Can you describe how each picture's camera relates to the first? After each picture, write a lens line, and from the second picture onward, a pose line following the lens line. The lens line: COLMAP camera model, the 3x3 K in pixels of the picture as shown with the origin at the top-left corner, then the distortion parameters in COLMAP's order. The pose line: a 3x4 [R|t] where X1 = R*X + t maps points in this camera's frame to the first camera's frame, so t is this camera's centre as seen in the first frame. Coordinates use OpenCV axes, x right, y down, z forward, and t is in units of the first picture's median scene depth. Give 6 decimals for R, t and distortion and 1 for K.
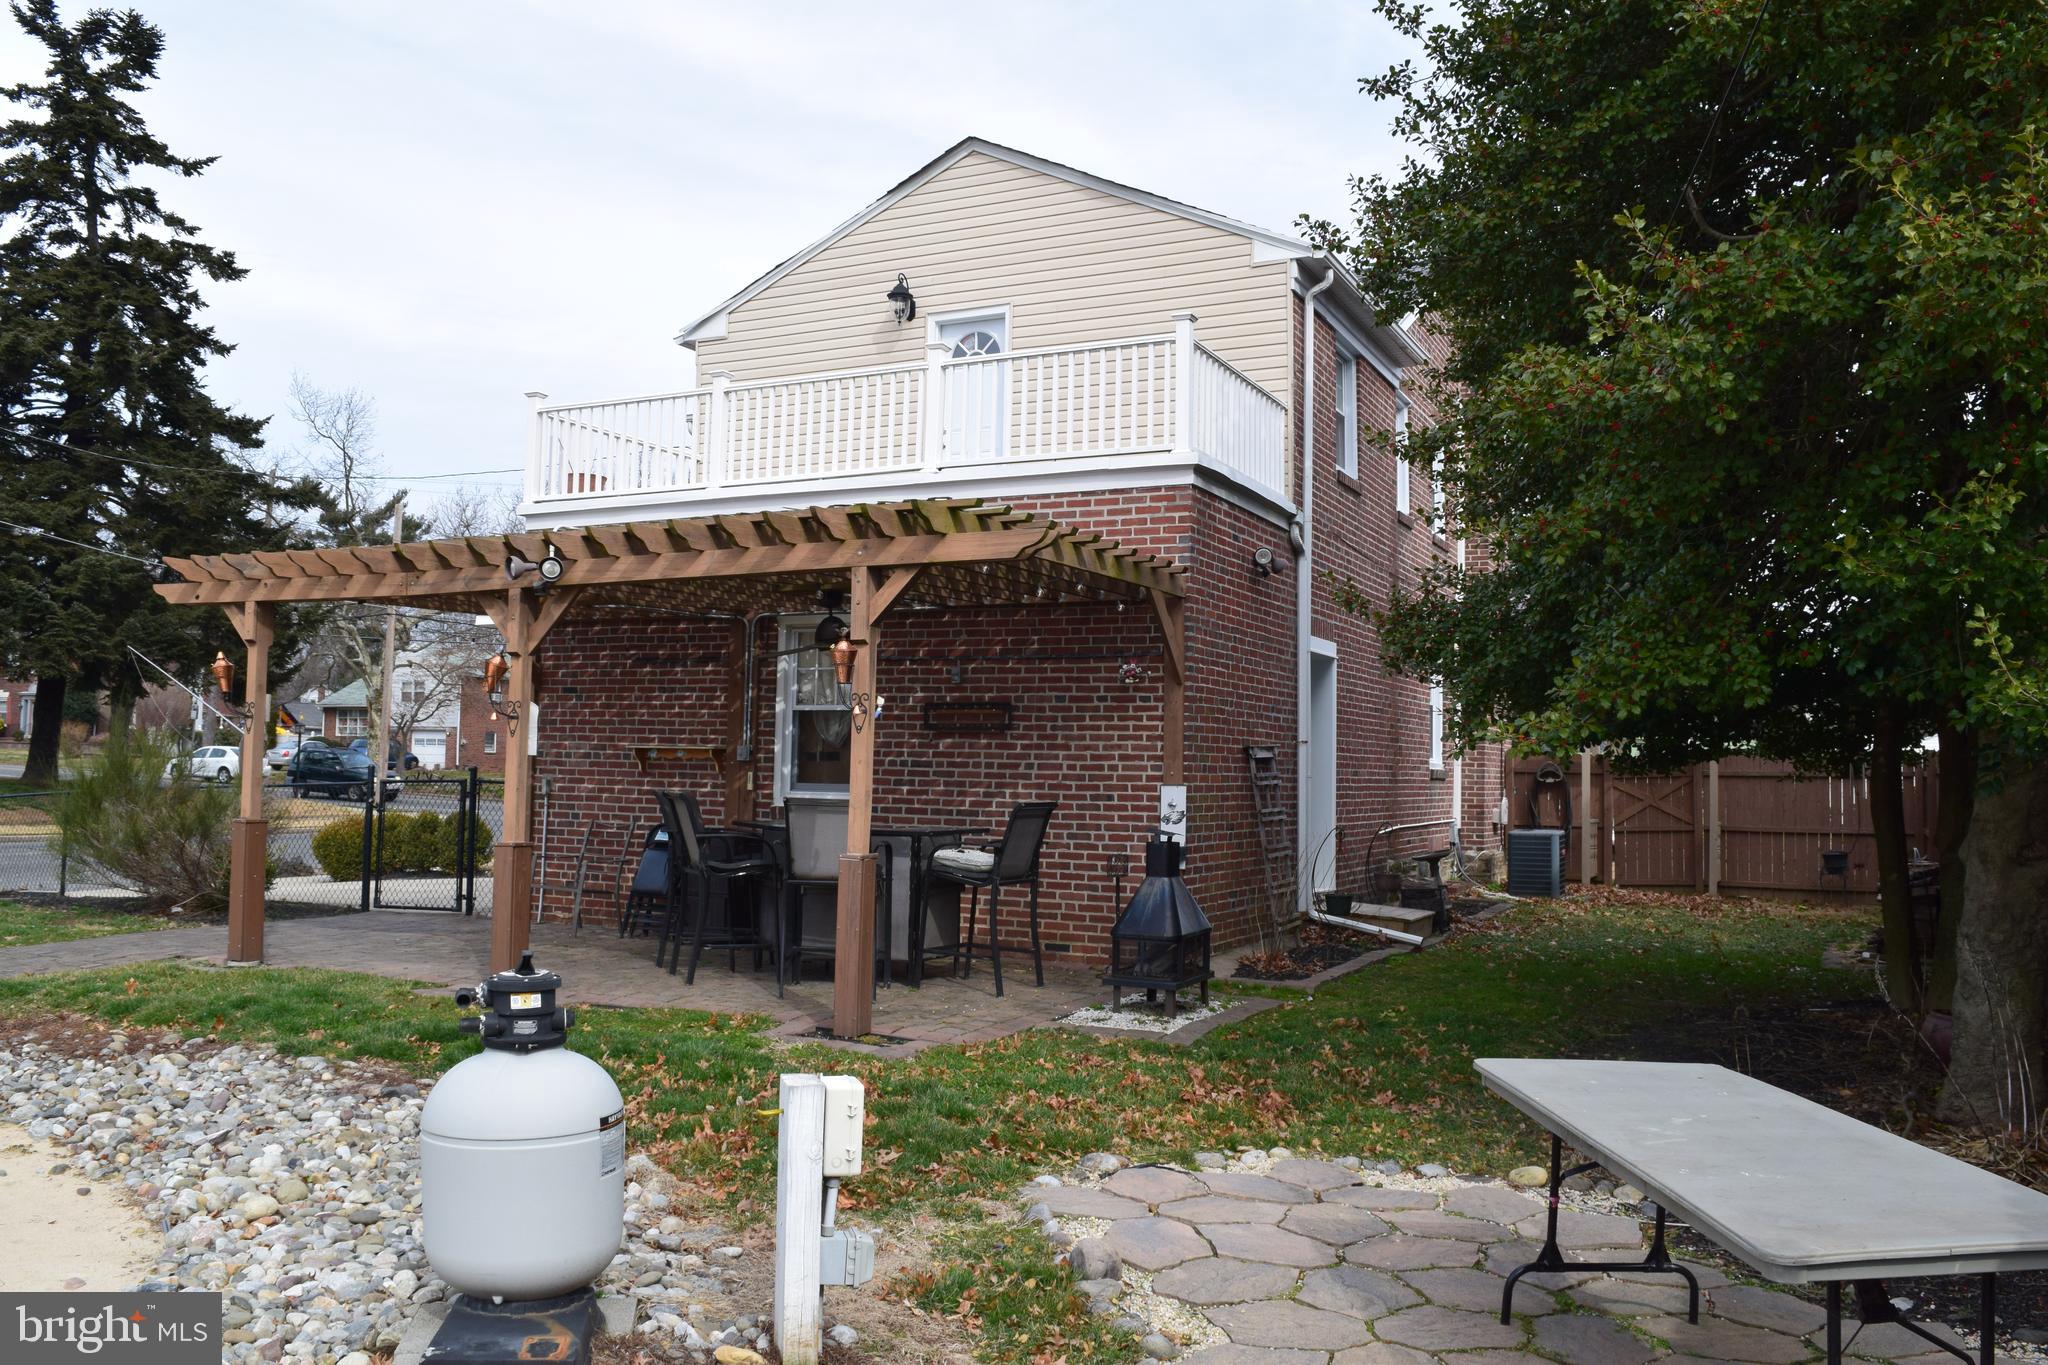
lens RADIAL K [[1616.8, 0, 1028.3], [0, 1616.8, 681.8], [0, 0, 1]] dist [-0.090016, 0.014843]
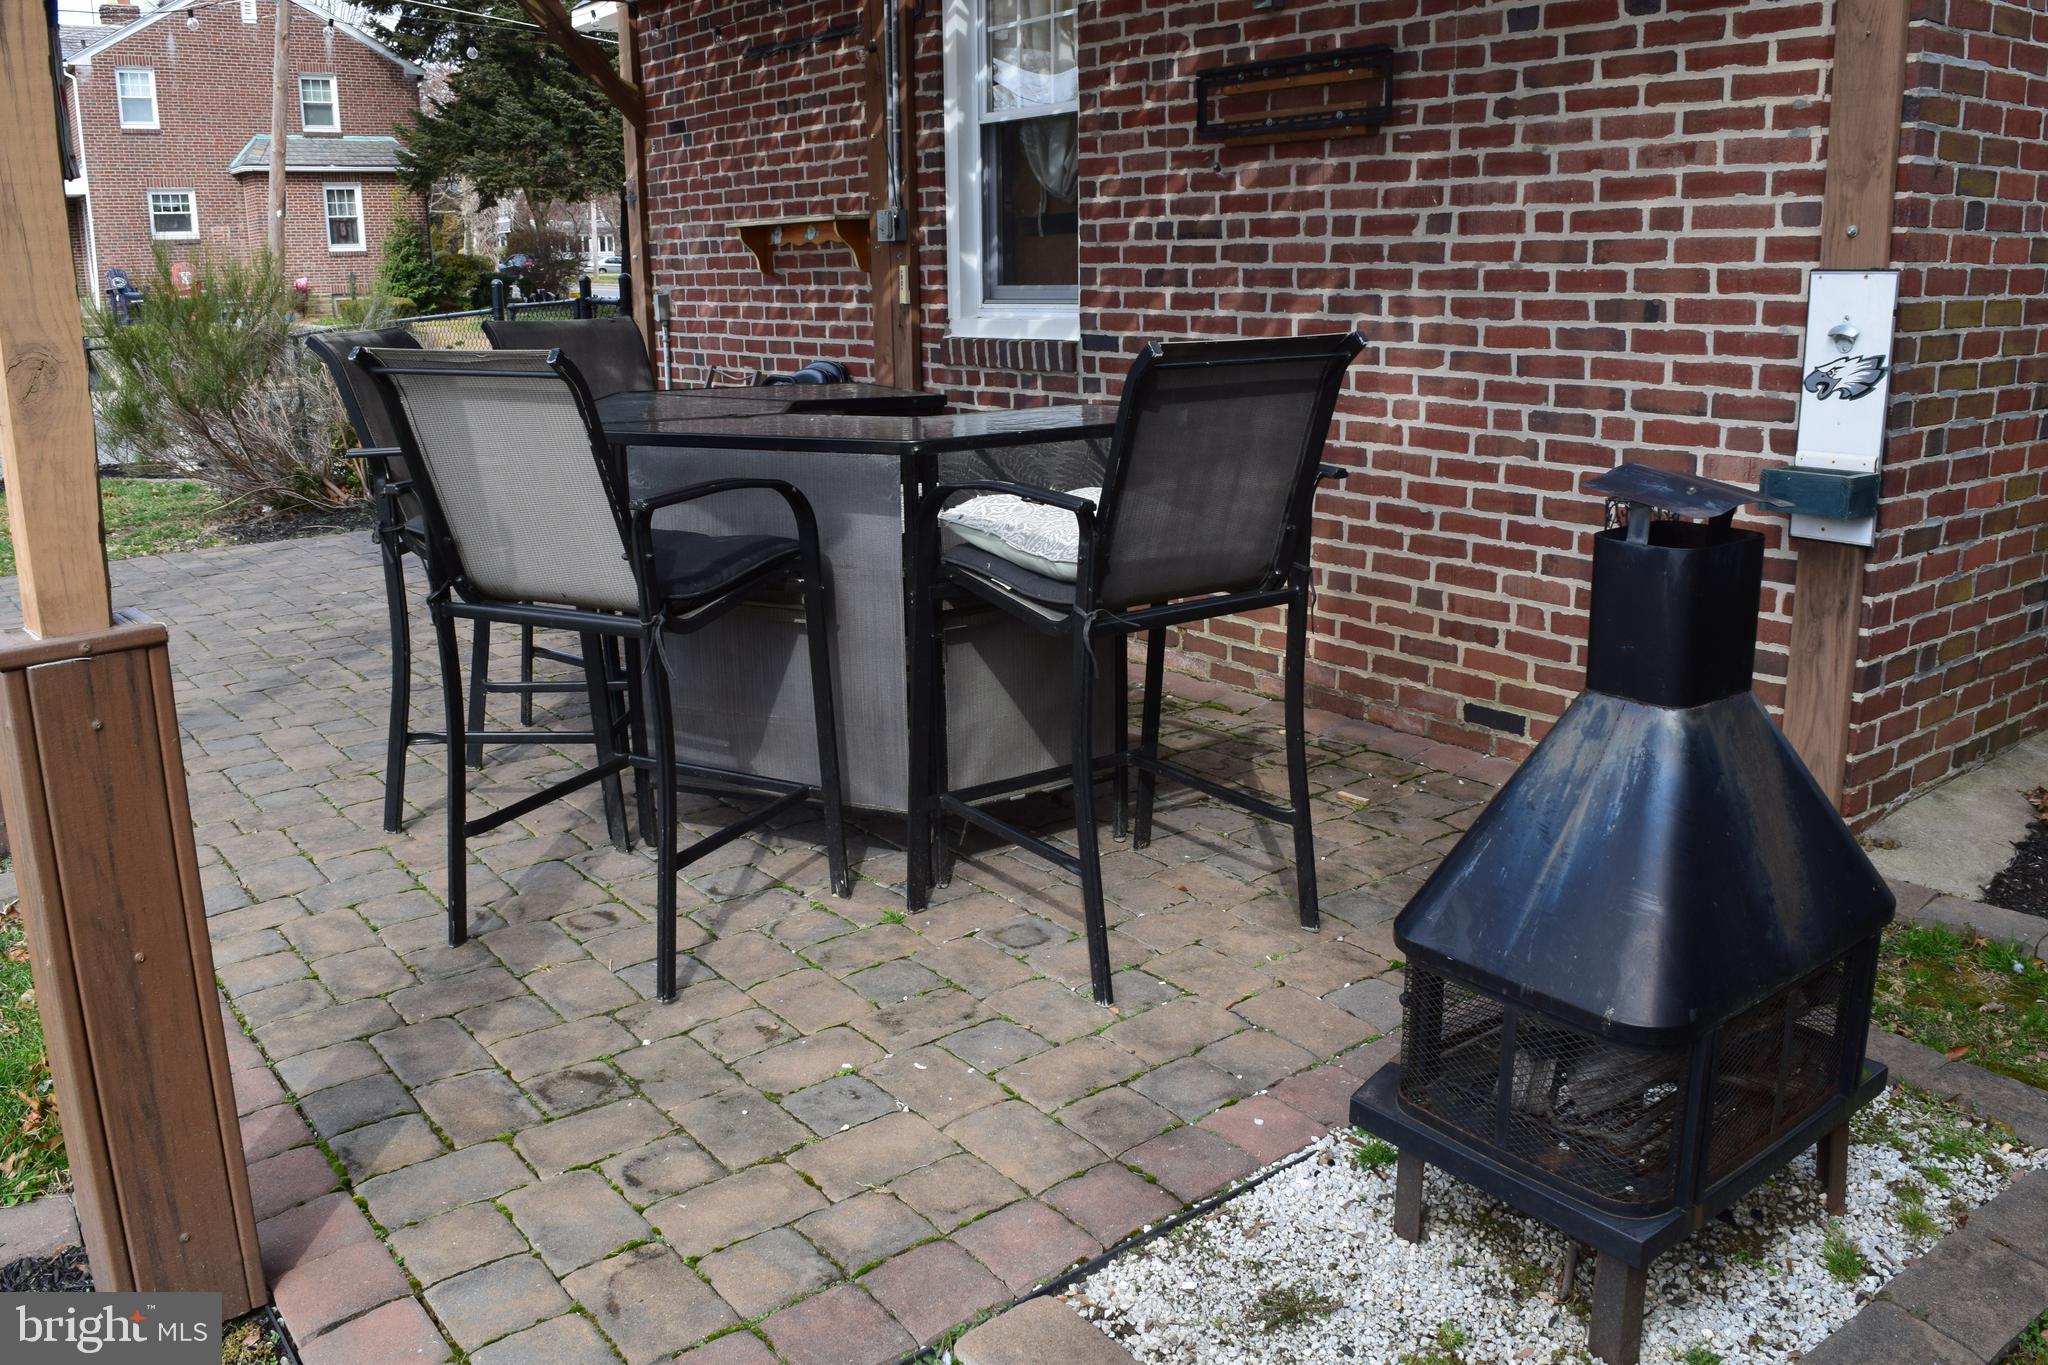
lens RADIAL K [[1616.8, 0, 1023.7], [0, 1616.8, 674.2], [0, 0, 1]] dist [-0.090016, 0.014843]
pose [[0.898847, 0.075630, -0.431688, 0.079696], [0.055449, 0.957458, 0.283197, 0.042932], [0.434741, -0.278487, 0.856414, 0.633476]]
